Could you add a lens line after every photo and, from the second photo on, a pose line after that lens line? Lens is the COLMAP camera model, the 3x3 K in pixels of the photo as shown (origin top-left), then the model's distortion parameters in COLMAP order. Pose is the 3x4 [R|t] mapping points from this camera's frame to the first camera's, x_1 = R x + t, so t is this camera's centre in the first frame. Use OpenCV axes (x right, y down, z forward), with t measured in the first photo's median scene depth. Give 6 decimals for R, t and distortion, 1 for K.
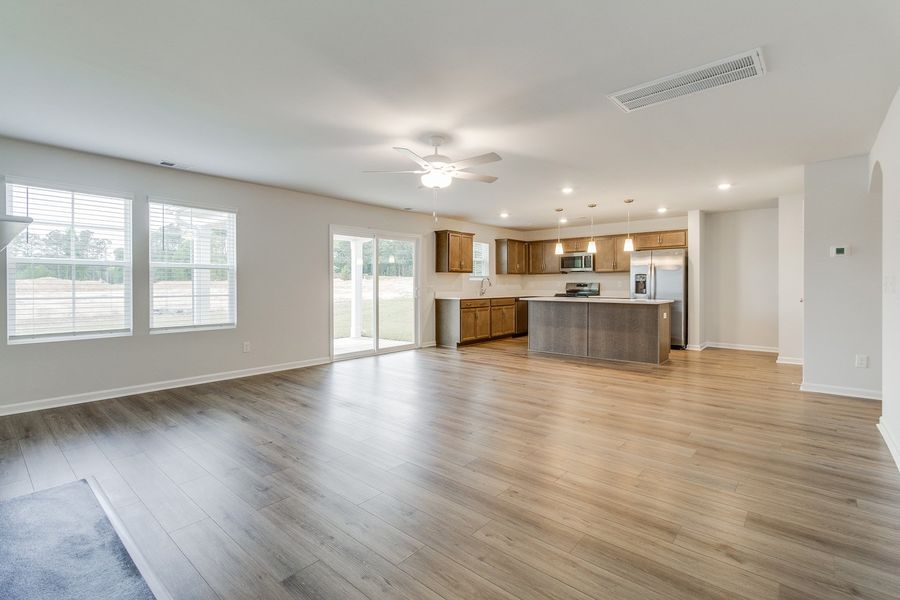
lens RADIAL K [[413.6, 0, 456.7], [0, 413.6, 285.7], [0, 0, 1]] dist [0.005824, 0.000096]
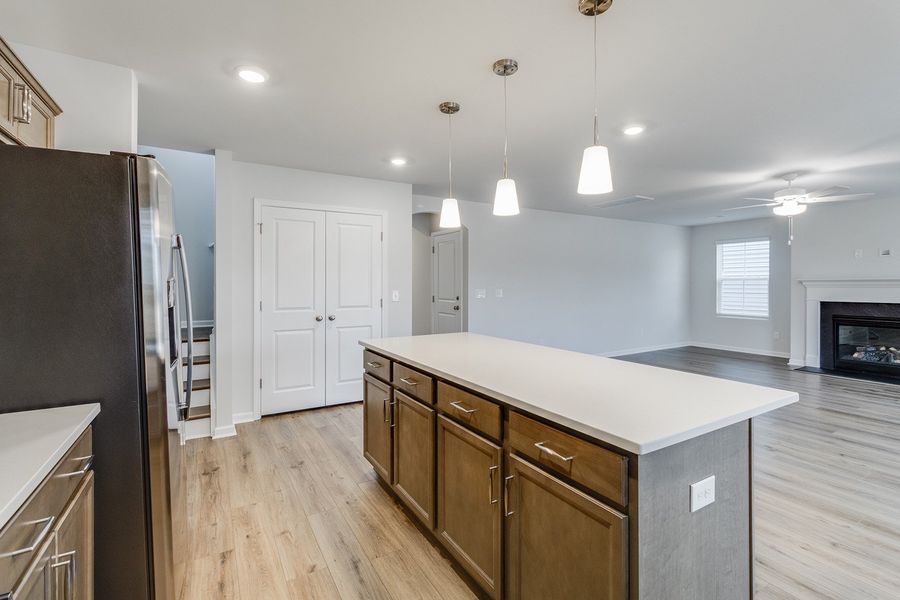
lens RADIAL K [[413.6, 0, 456.7], [0, 413.6, 285.7], [0, 0, 1]] dist [0.005824, 0.000096]
pose [[-0.949969, 0.001250, 0.312343, 0.240708], [0.004456, 0.999944, 0.009549, -0.023951], [-0.312313, 0.010463, -0.949922, 1.184302]]
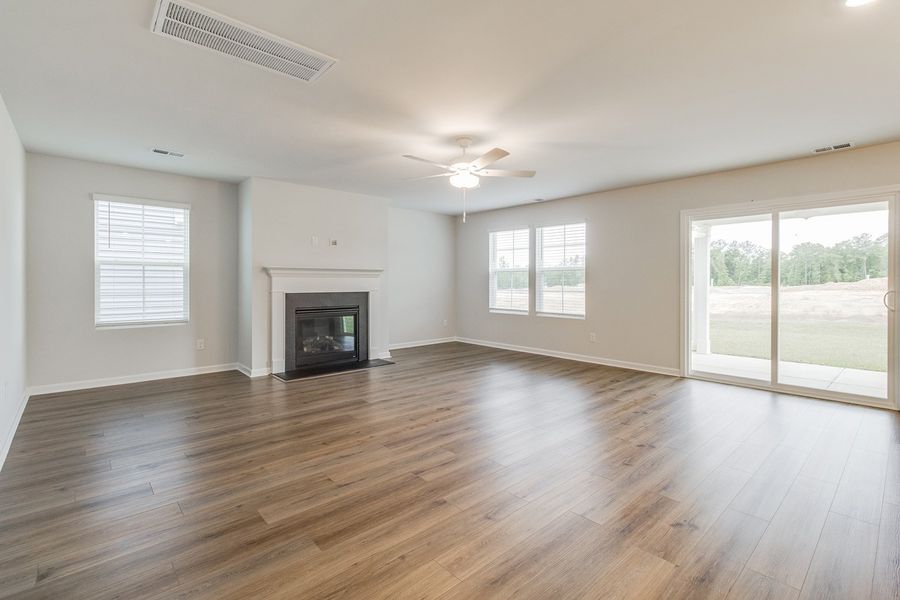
lens RADIAL K [[413.6, 0, 456.7], [0, 413.6, 285.7], [0, 0, 1]] dist [0.005824, 0.000096]
pose [[-0.122563, 0.007518, -0.992432, 0.469110], [-0.006725, 0.999942, 0.008405, -0.001668], [0.992438, 0.007704, -0.122505, 0.536091]]
